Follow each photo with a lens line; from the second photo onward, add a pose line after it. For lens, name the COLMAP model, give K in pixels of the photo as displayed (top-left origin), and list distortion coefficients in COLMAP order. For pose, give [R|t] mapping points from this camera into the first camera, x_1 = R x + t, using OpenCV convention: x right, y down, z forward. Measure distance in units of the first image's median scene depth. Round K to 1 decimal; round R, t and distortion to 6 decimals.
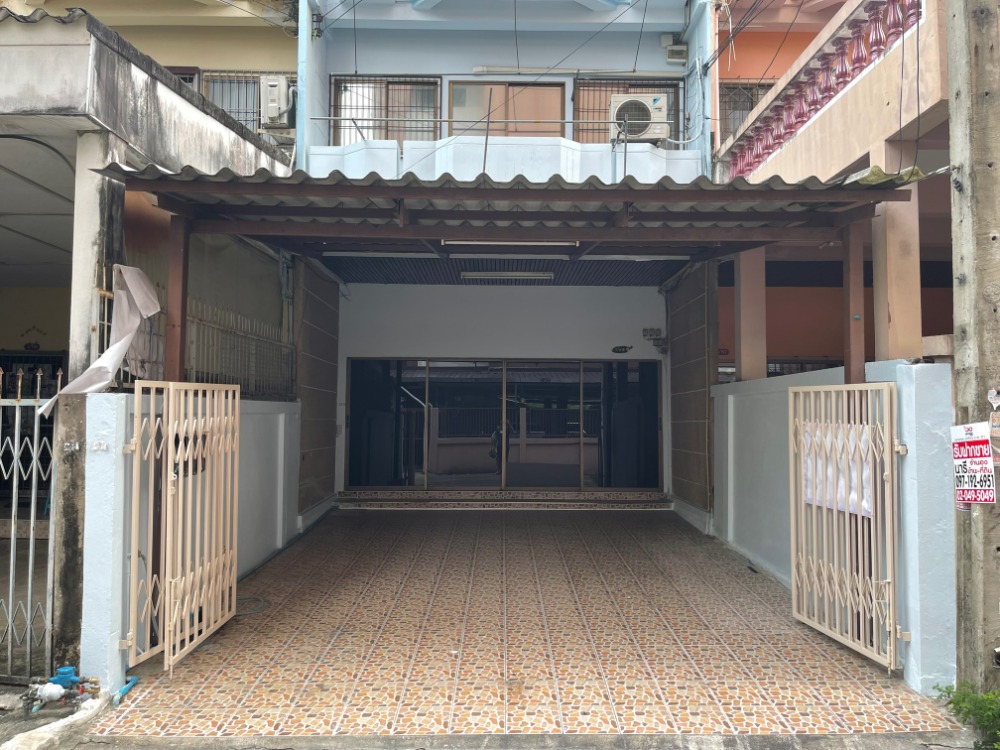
lens RADIAL K [[776.1, 0, 509.0], [0, 776.1, 377.5], [0, 0, 1]] dist [0.045094, -0.063296]
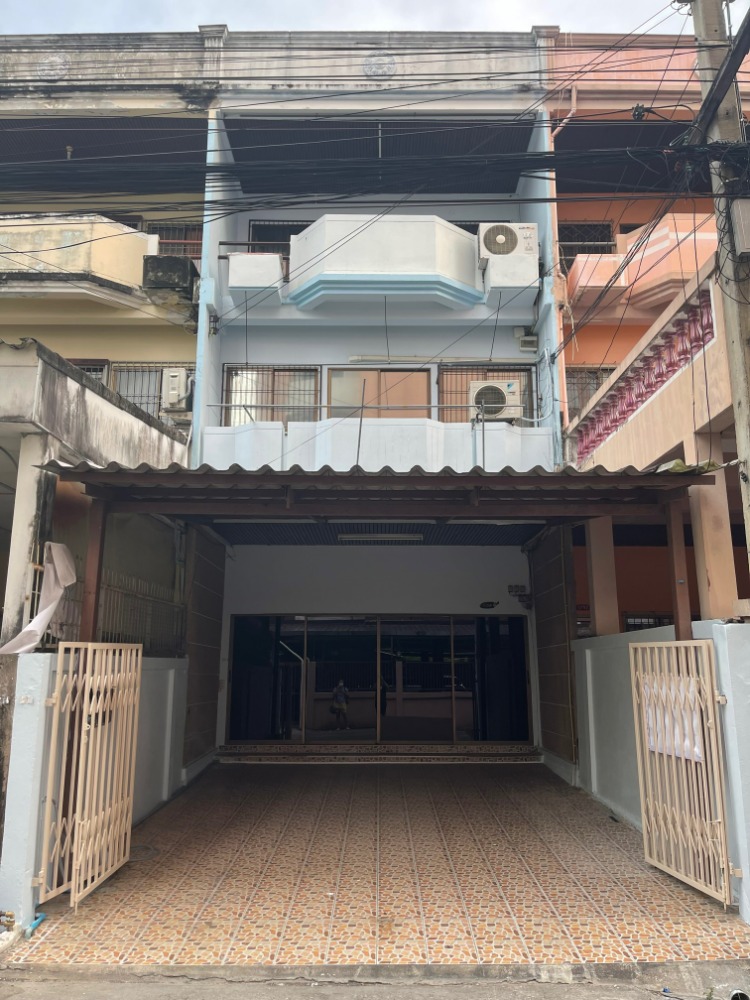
lens RADIAL K [[776.1, 0, 377.7], [0, 776.1, 500.7], [0, 0, 1]] dist [0.045094, -0.063296]
pose [[0.999918, -0.007640, -0.010276, 0.006115], [0.005859, 0.986551, -0.163350, -0.005477], [0.011386, 0.163276, 0.986515, -0.090184]]
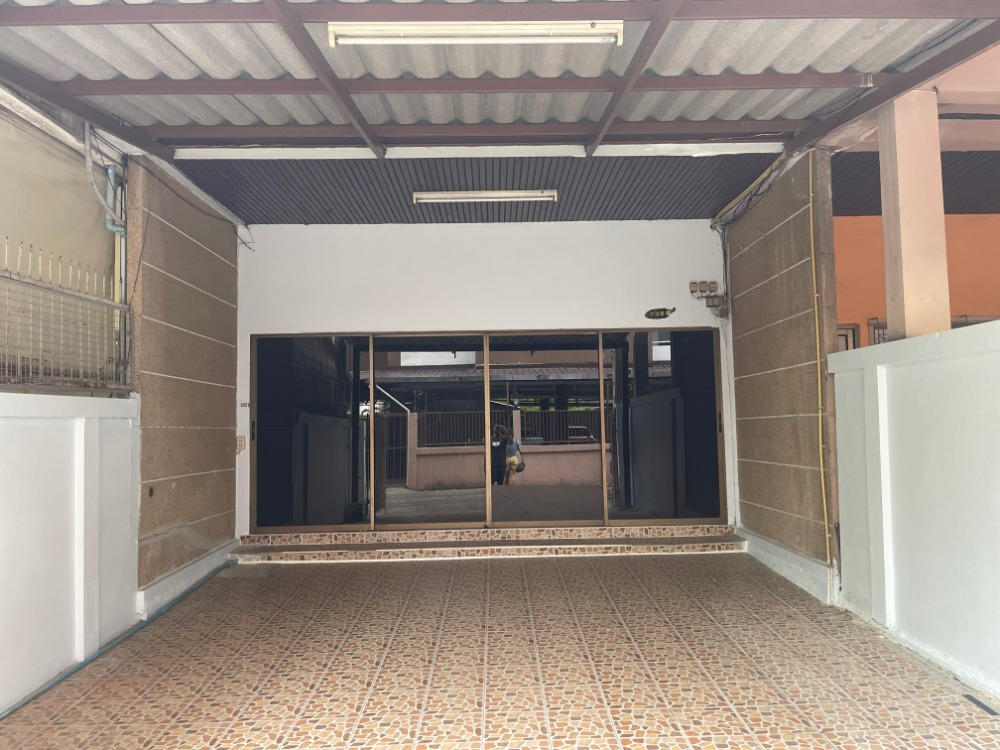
lens RADIAL K [[776.1, 0, 493.9], [0, 776.1, 381.2], [0, 0, 1]] dist [0.045094, -0.063296]
pose [[0.999617, -0.025463, -0.010866, 0.009005], [0.025426, 0.999671, -0.003496, 0.025892], [0.010952, 0.003218, 0.999935, 0.392446]]
